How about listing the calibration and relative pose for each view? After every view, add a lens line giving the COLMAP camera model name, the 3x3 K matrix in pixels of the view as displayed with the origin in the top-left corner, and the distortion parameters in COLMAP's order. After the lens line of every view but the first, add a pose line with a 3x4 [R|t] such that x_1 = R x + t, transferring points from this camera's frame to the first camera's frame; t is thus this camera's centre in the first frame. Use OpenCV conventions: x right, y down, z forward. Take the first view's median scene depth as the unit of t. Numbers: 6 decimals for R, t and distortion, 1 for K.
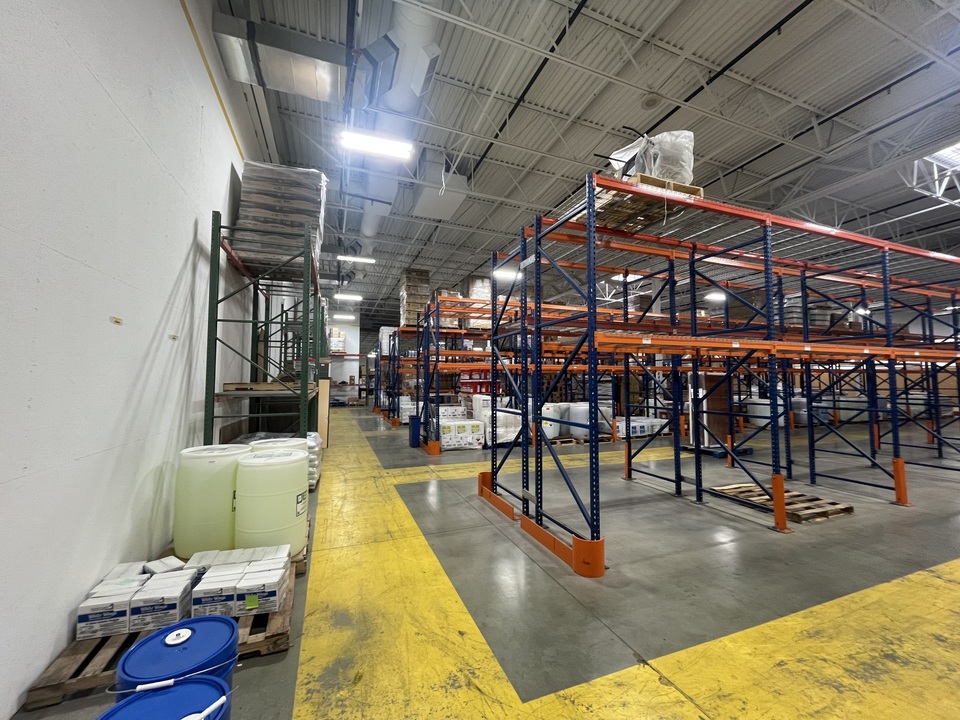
lens RADIAL K [[386.3, 0, 480.1], [0, 386.3, 358.1], [0, 0, 1]] dist [-0.002113, -0.000294]
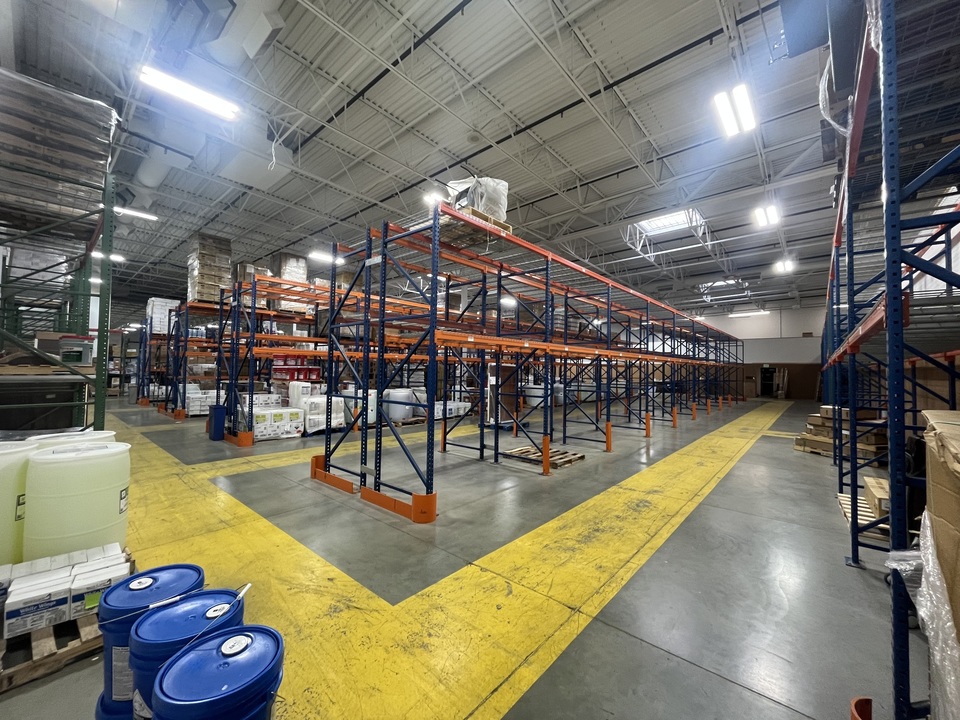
lens RADIAL K [[386.3, 0, 479.2], [0, 386.3, 360.9], [0, 0, 1]] dist [-0.002113, -0.000294]
pose [[0.882450, 0.025192, 0.469731, -0.100484], [-0.043175, 0.998688, 0.027549, -0.005533], [-0.468421, -0.044591, 0.882380, -0.106799]]
